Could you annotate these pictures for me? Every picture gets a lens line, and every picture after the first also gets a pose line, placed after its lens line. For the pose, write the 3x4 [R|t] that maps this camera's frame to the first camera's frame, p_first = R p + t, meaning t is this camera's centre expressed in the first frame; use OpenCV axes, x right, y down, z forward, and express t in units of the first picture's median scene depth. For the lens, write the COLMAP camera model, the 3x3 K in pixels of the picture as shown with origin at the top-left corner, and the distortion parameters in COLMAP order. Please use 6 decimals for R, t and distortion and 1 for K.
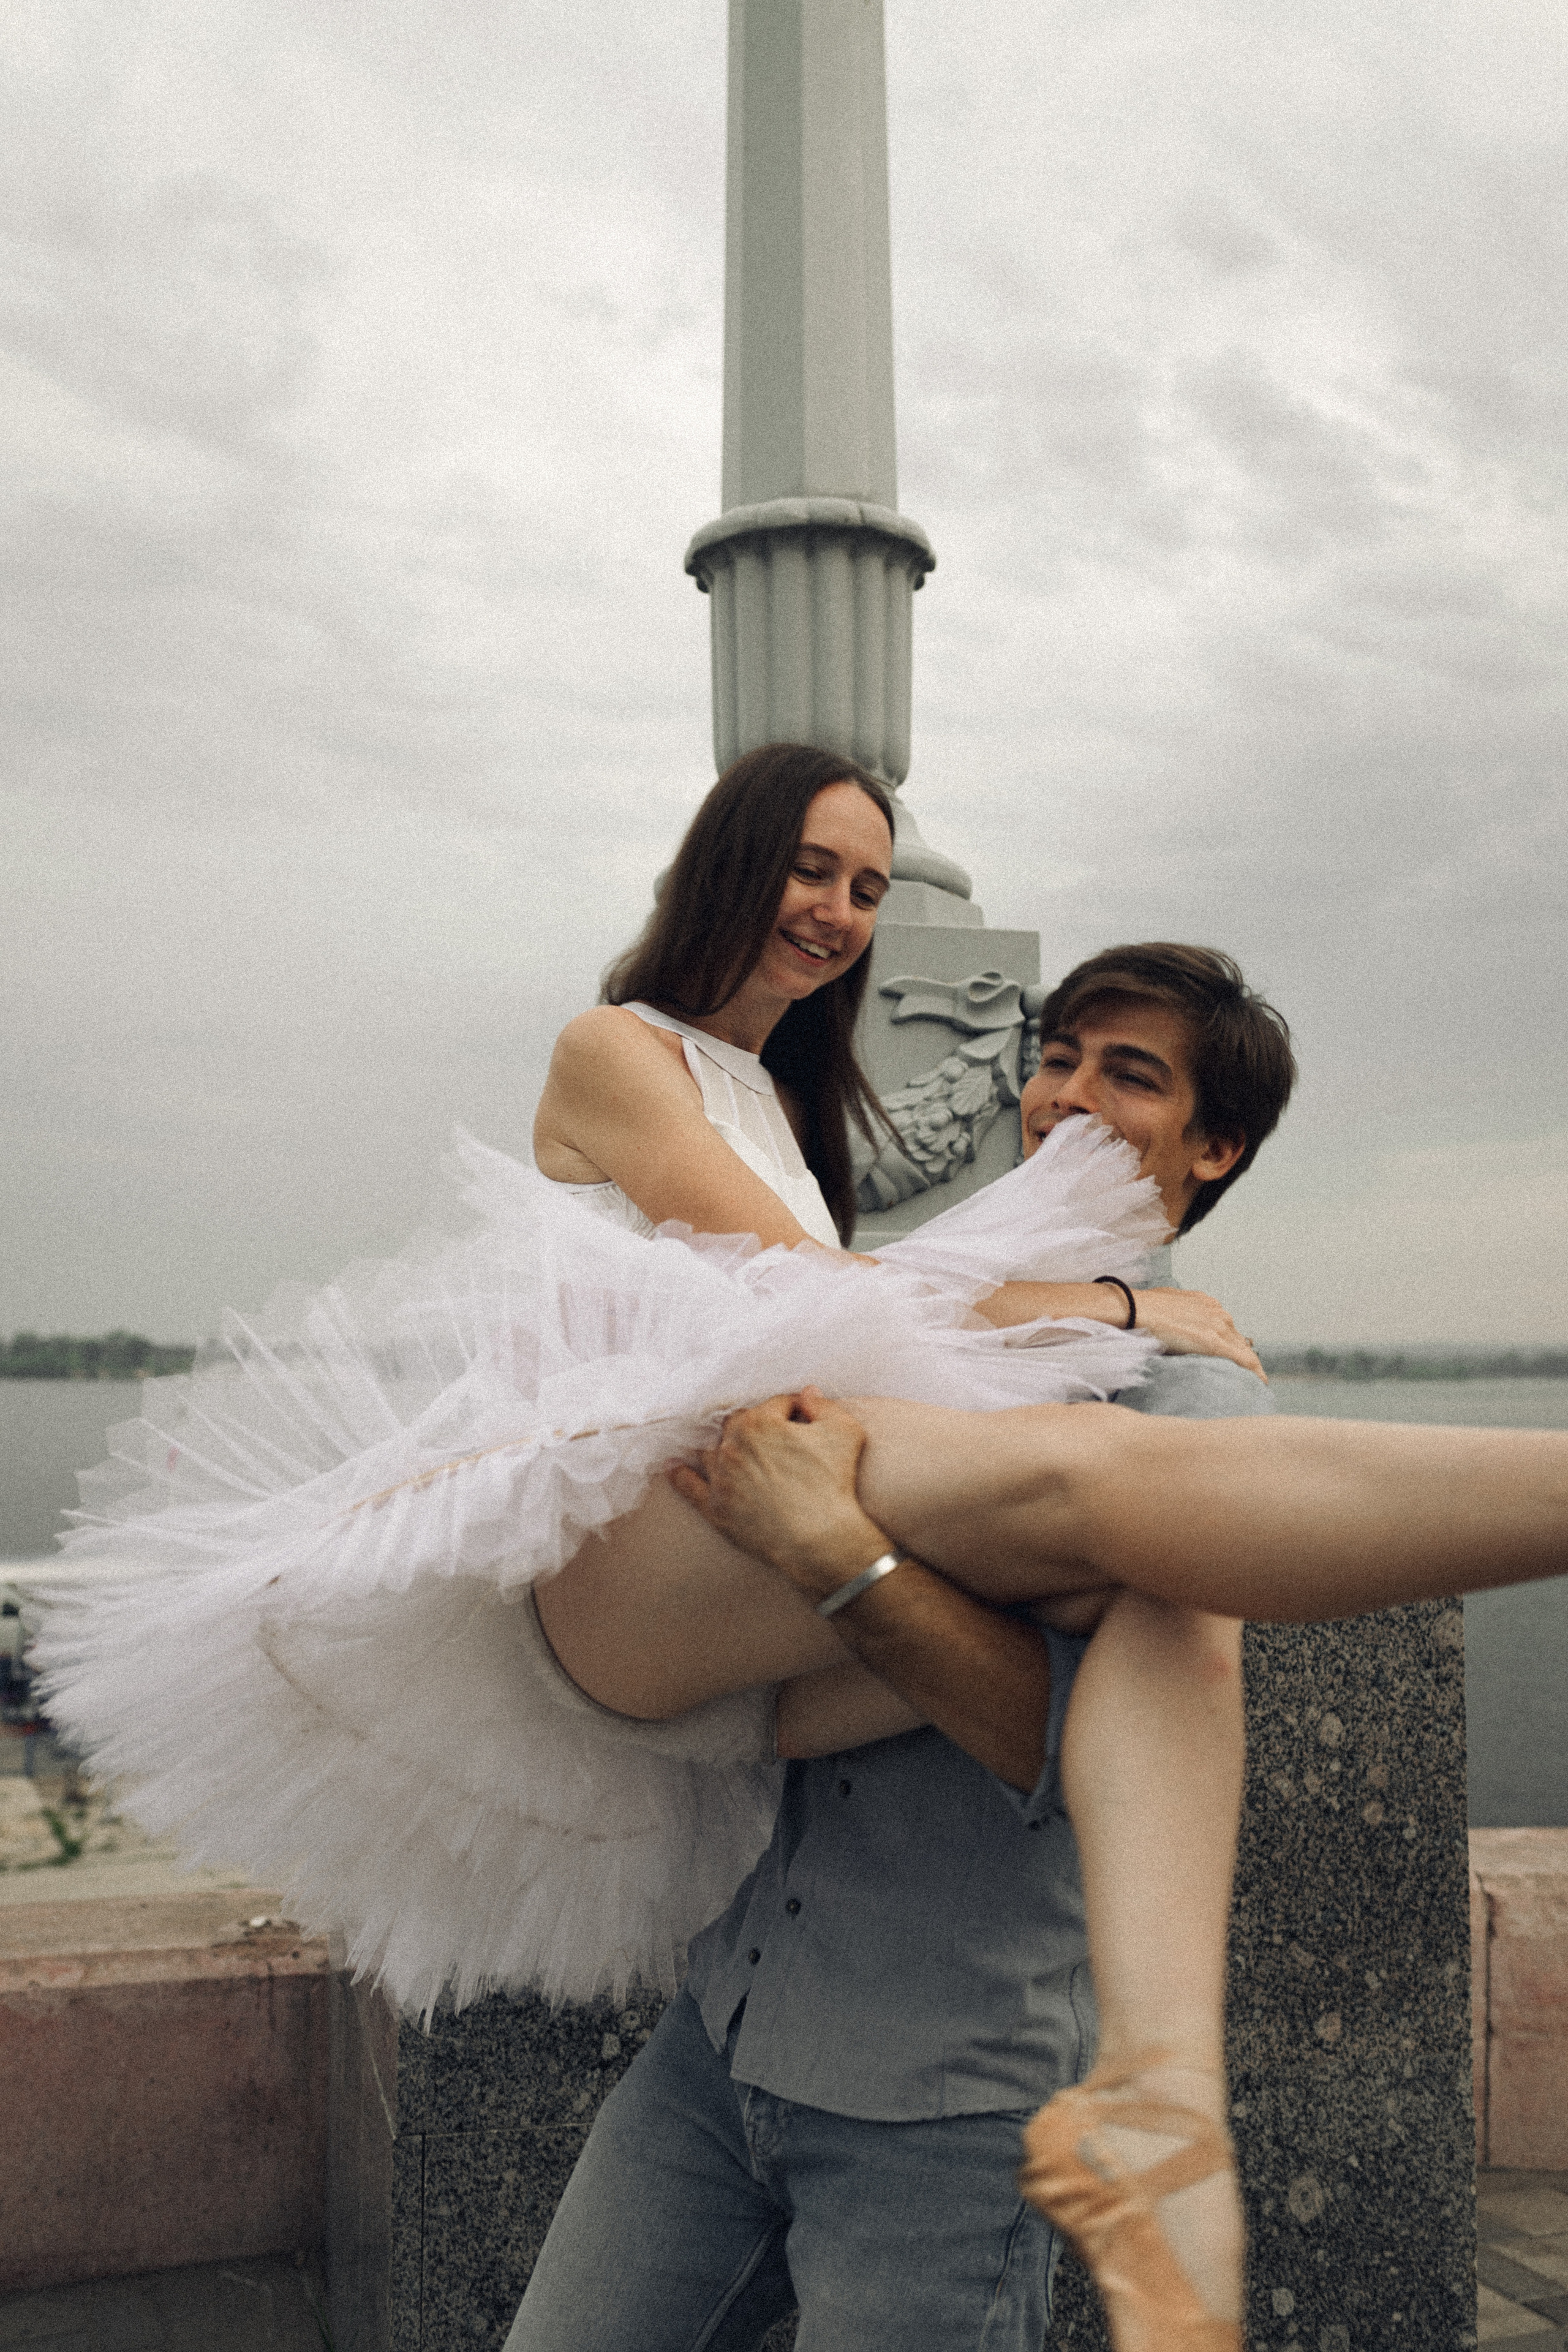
lens RADIAL K [[2207.4, 0, 790.4], [0, 2207.4, 1168.6], [0, 0, 1]] dist [0.002810, 0.000000]
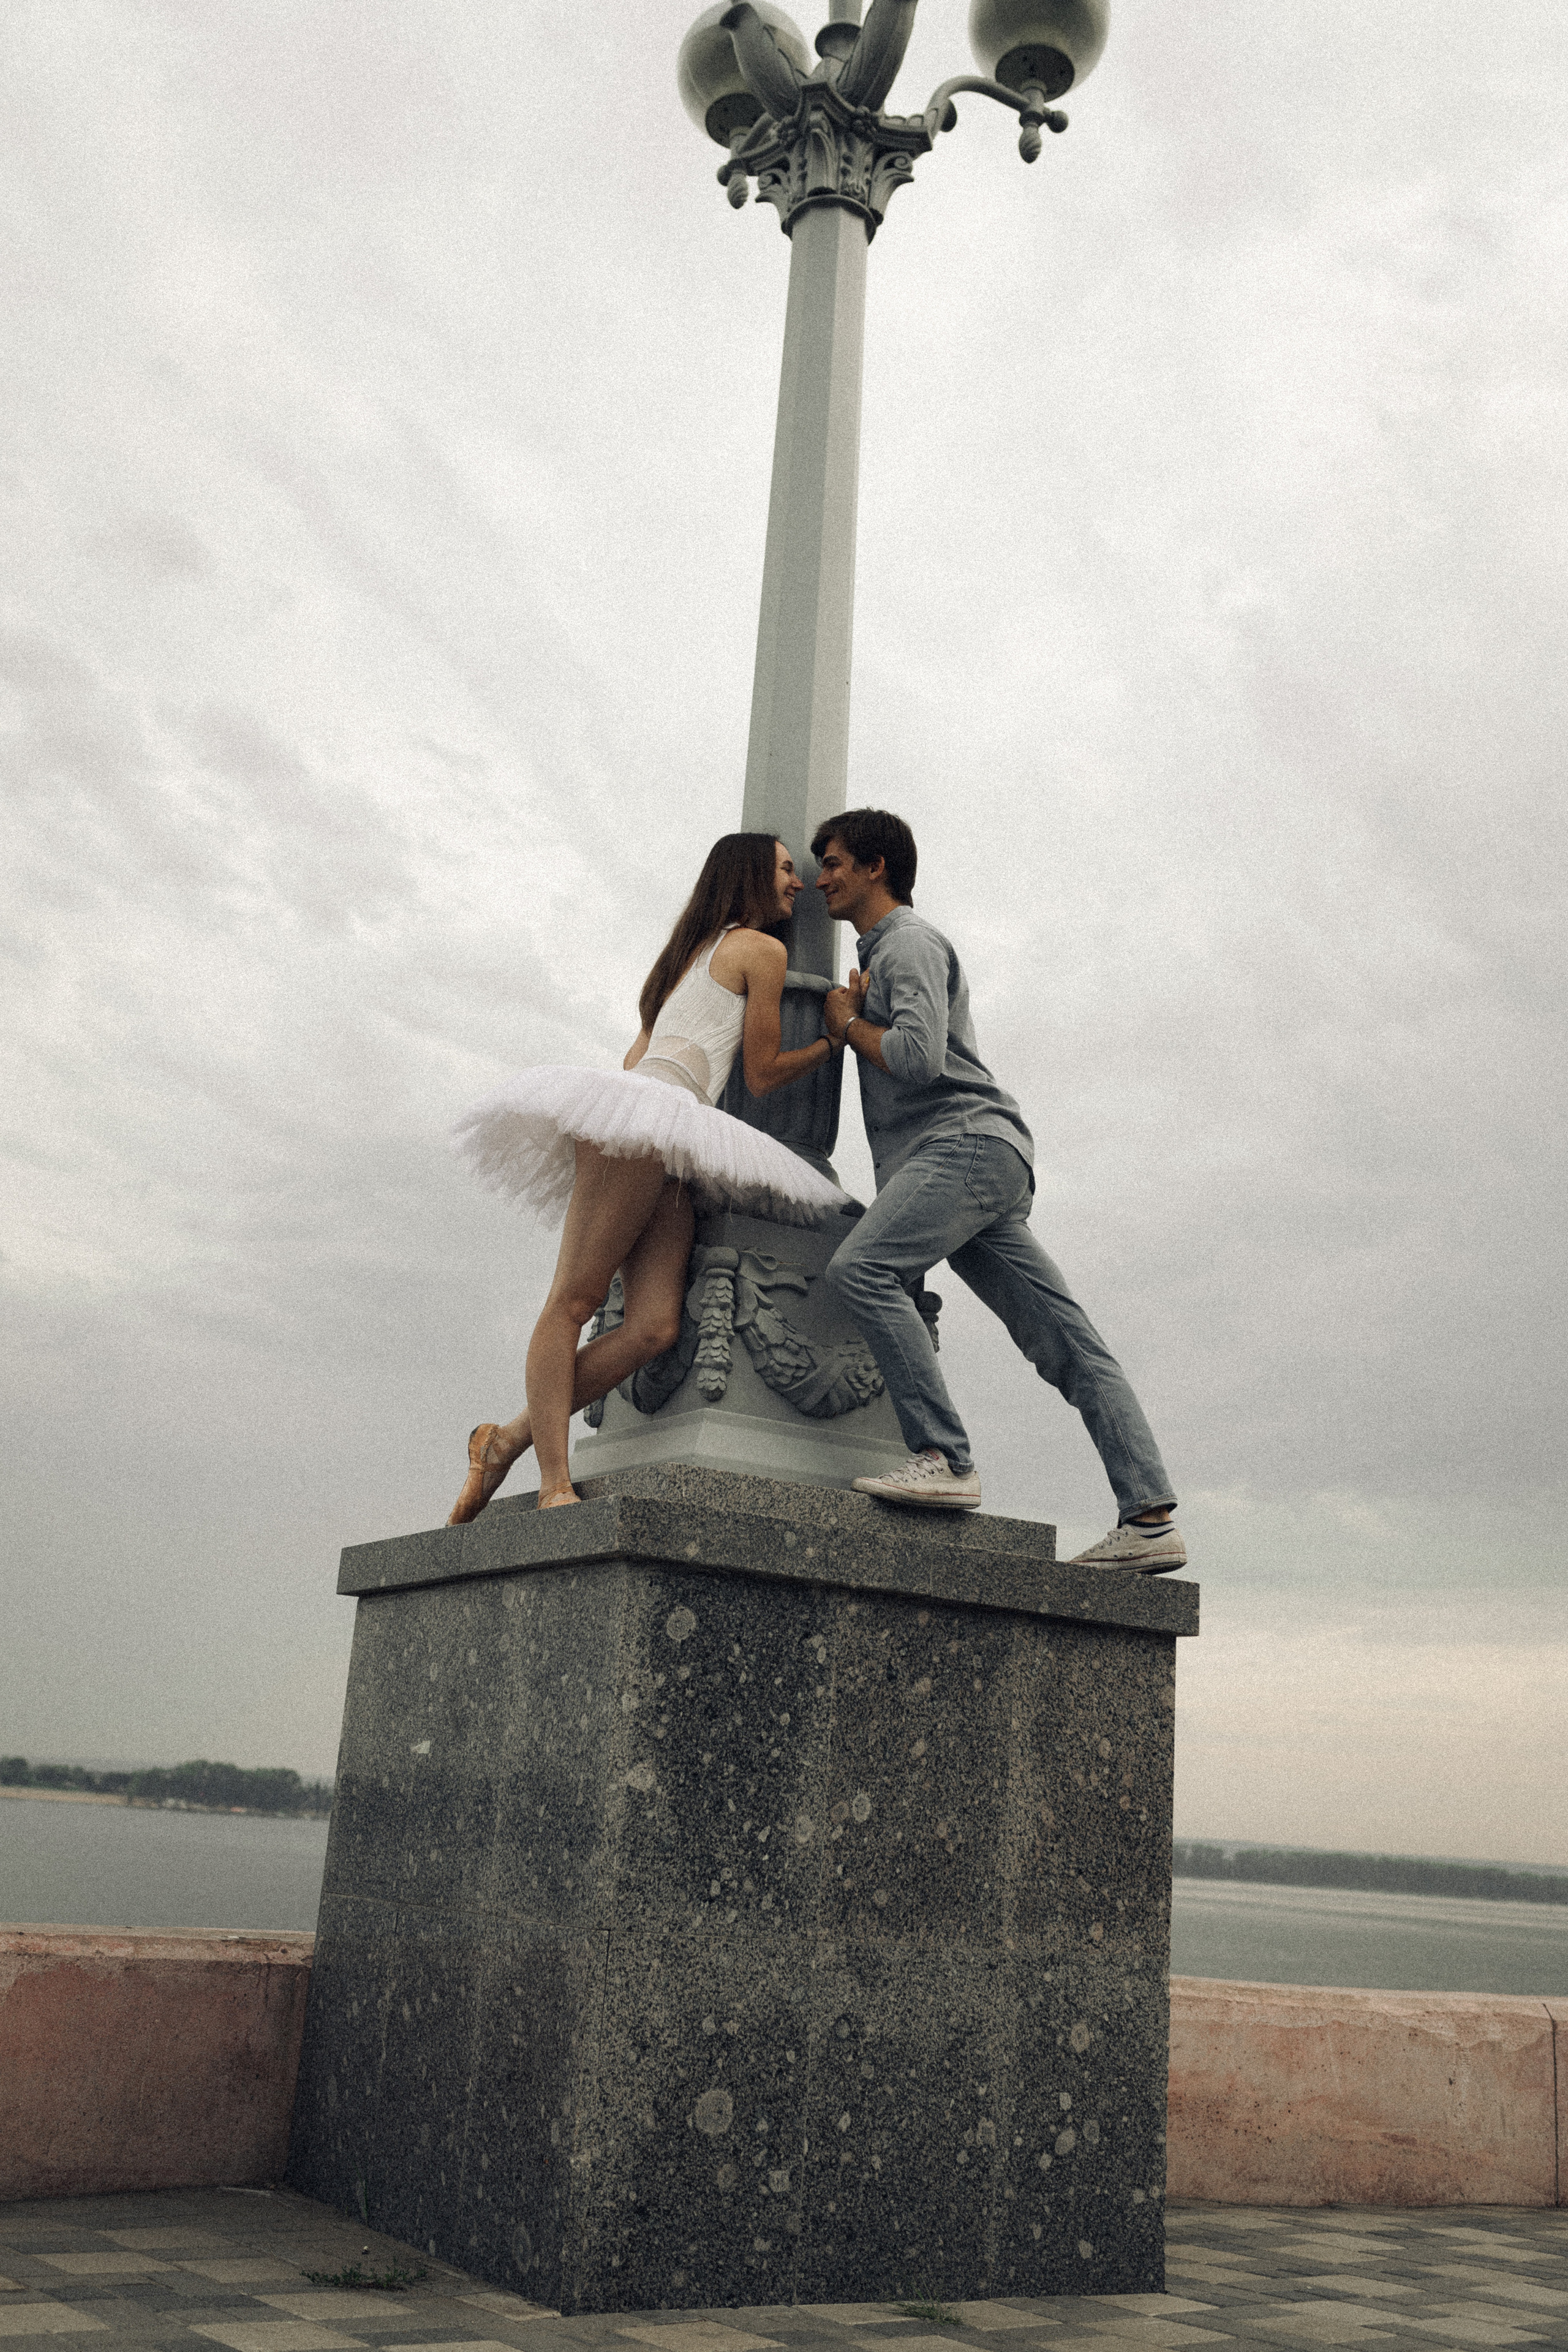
lens RADIAL K [[2207.4, 0, 782.9], [0, 2207.4, 1171.7], [0, 0, 1]] dist [0.002810, 0.000000]
pose [[0.950099, 0.148096, 0.274554, -0.453664], [-0.092318, 0.974185, -0.206012, 0.177617], [-0.297976, 0.170386, 0.939244, -0.500967]]
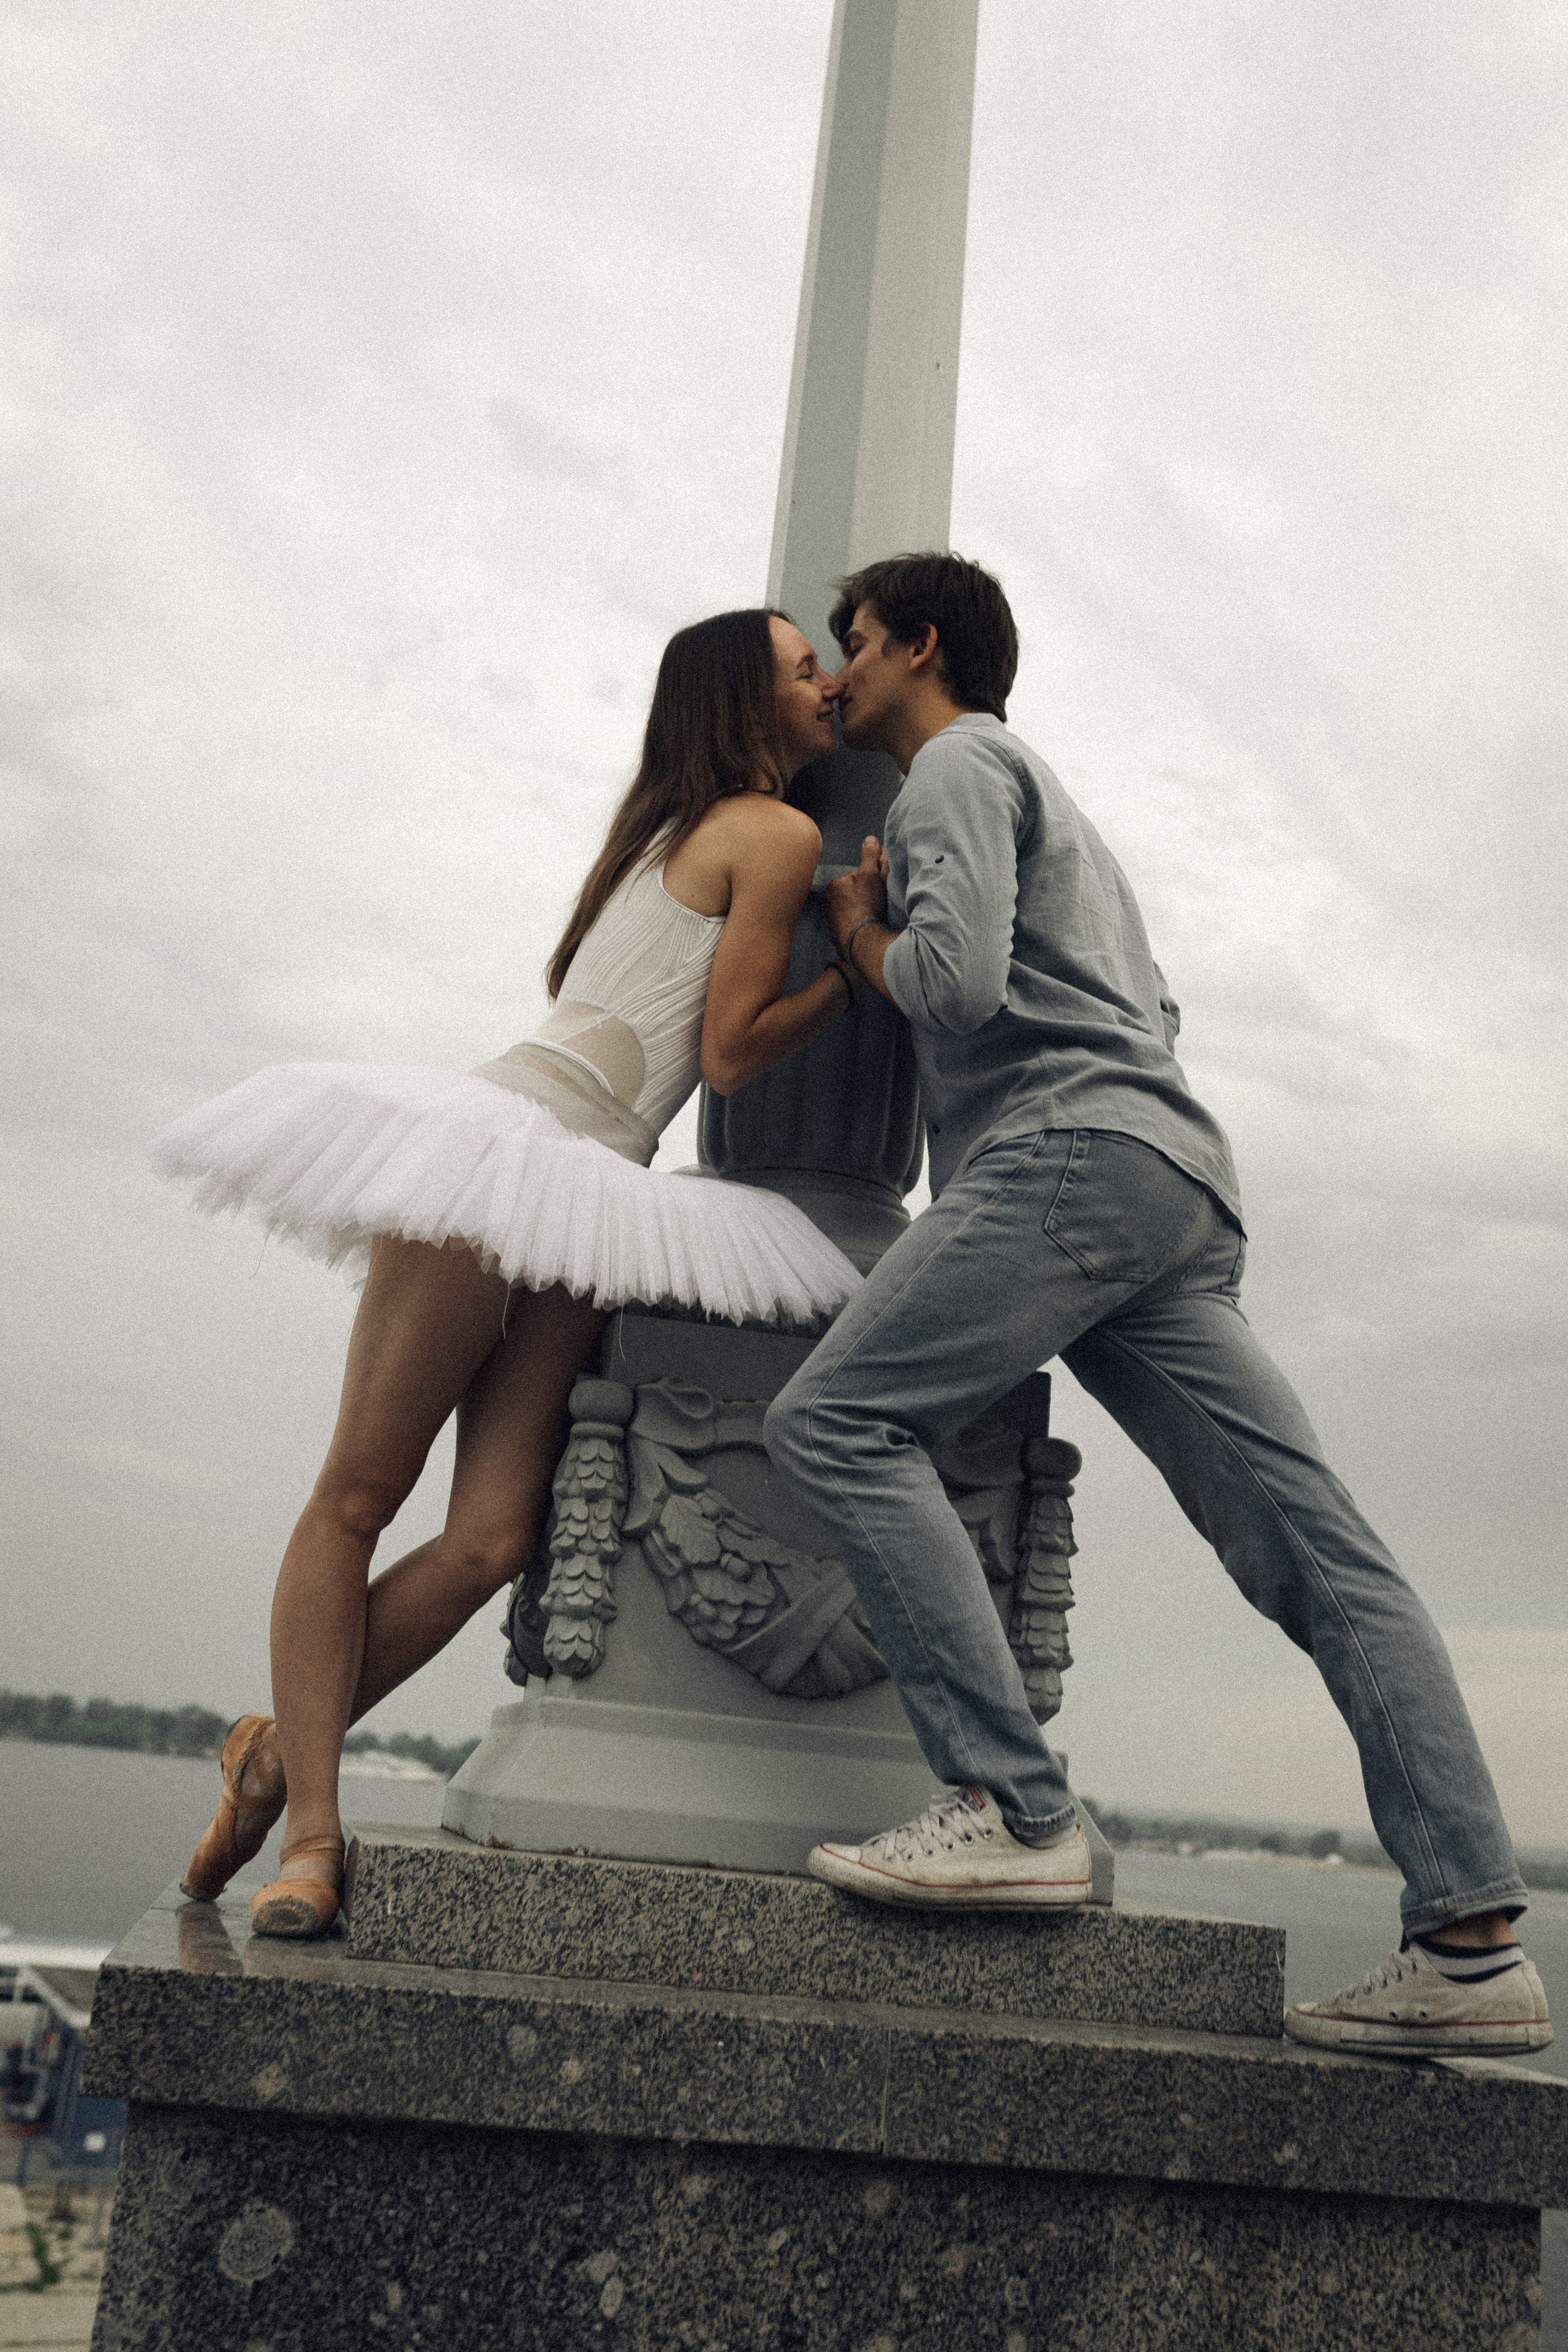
lens RADIAL K [[2207.4, 0, 784.9], [0, 2207.4, 1162.8], [0, 0, 1]] dist [0.002810, 0.000000]
pose [[0.995017, 0.078486, -0.061489, 0.059861], [-0.088828, 0.977915, -0.189185, -0.018737], [0.045283, 0.193705, 0.980014, 0.164144]]
